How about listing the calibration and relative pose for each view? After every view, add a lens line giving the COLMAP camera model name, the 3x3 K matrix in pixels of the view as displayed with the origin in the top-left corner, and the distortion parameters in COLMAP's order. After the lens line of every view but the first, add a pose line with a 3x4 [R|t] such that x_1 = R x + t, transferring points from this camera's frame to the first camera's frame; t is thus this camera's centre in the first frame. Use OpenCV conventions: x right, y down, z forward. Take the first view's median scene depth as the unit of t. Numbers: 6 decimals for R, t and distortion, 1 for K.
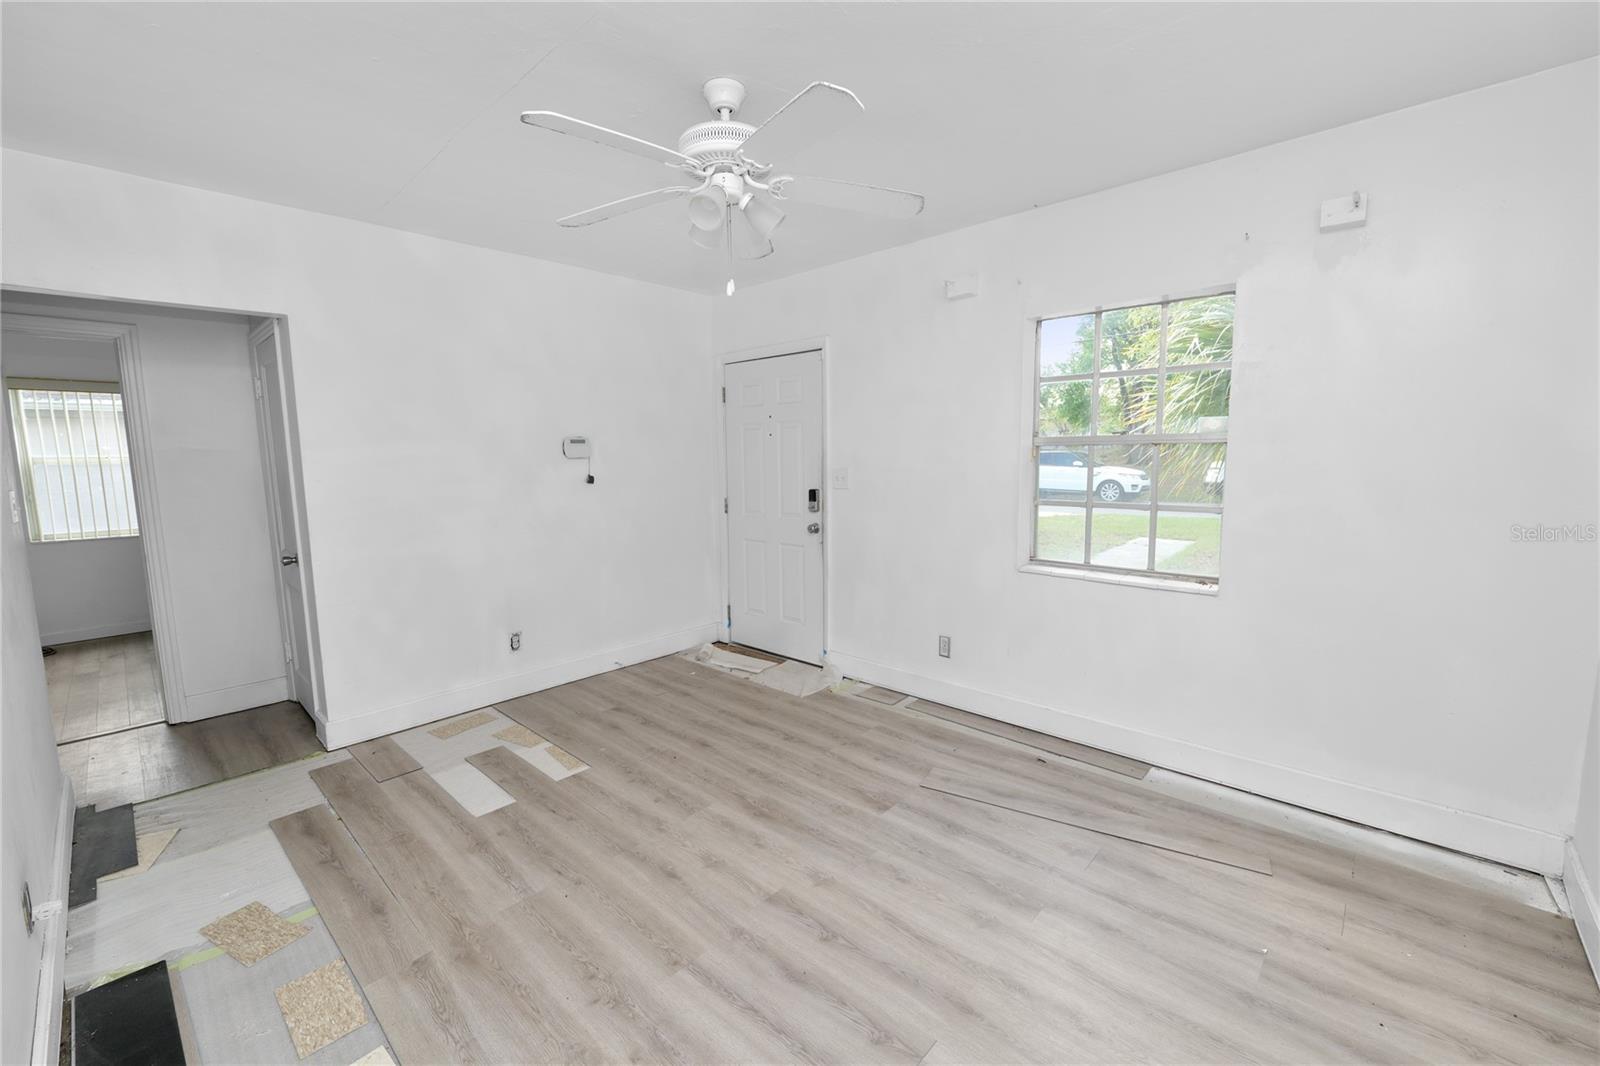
lens RADIAL K [[650.4, 0, 798.6], [0, 650.4, 532.5], [0, 0, 1]] dist [-0.011322, -0.000369]
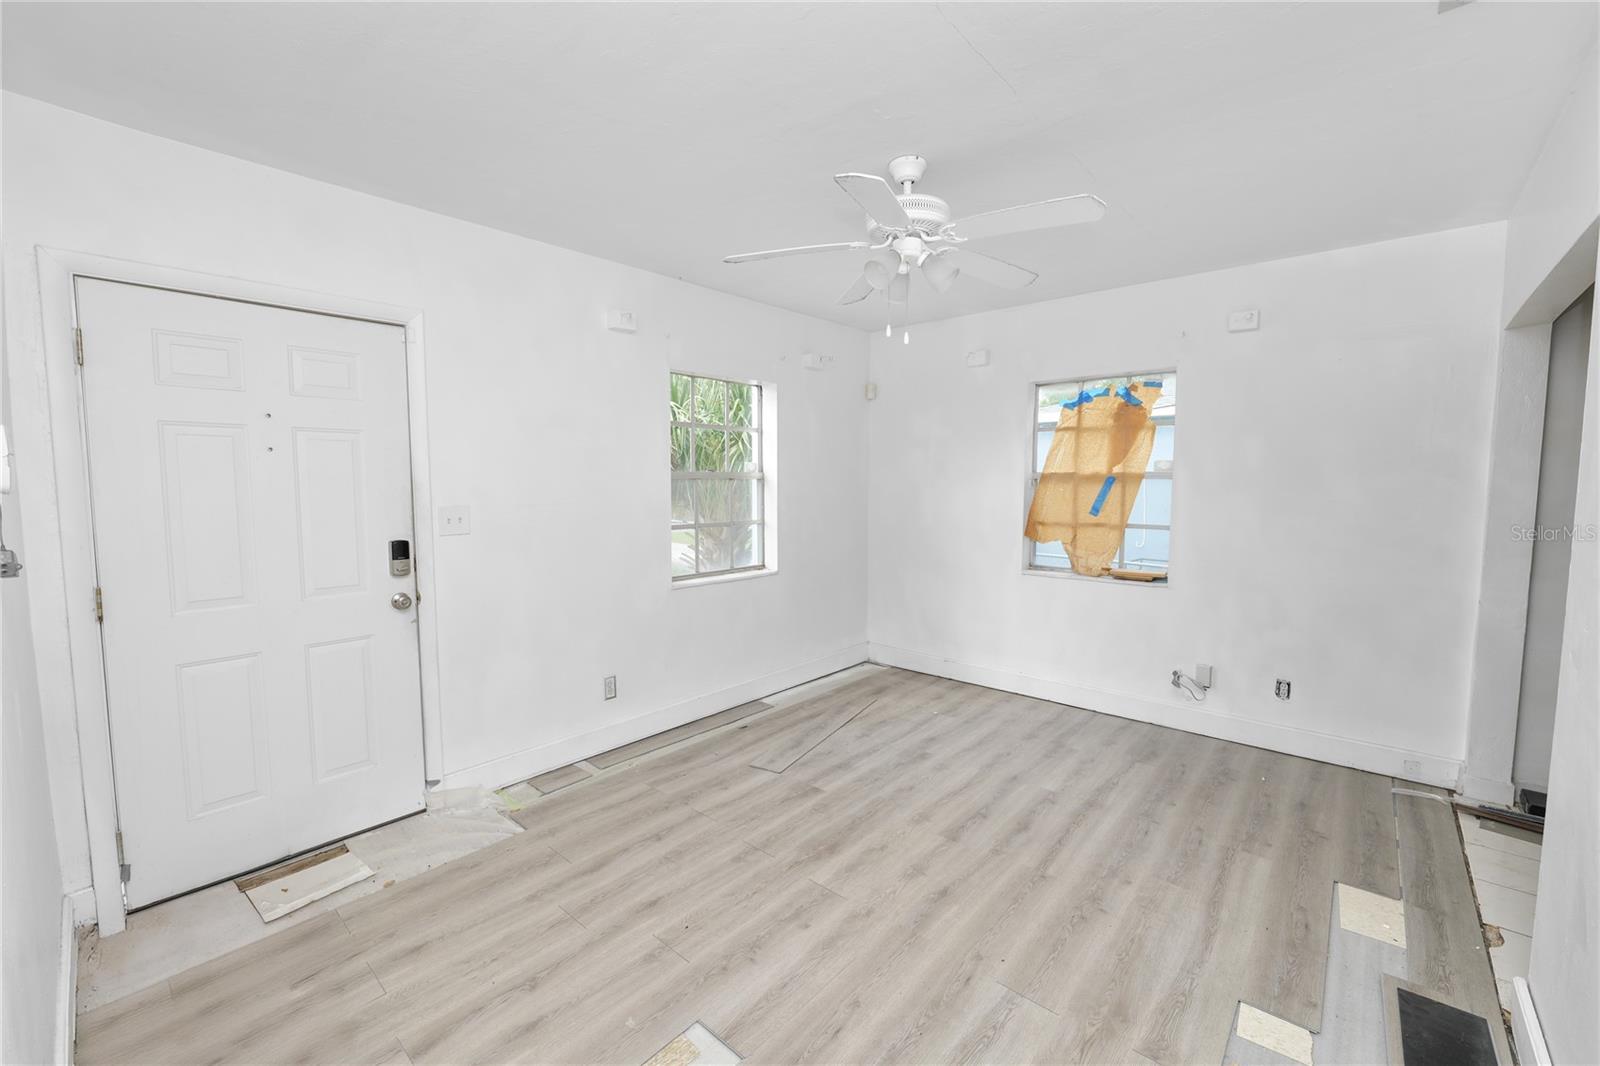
lens RADIAL K [[650.4, 0, 798.6], [0, 650.4, 532.5], [0, 0, 1]] dist [-0.011322, -0.000369]
pose [[-0.023430, -0.066284, 0.997526, -0.902896], [0.121103, 0.990263, 0.068646, -0.103069], [-0.992363, 0.122412, -0.015175, 0.901282]]
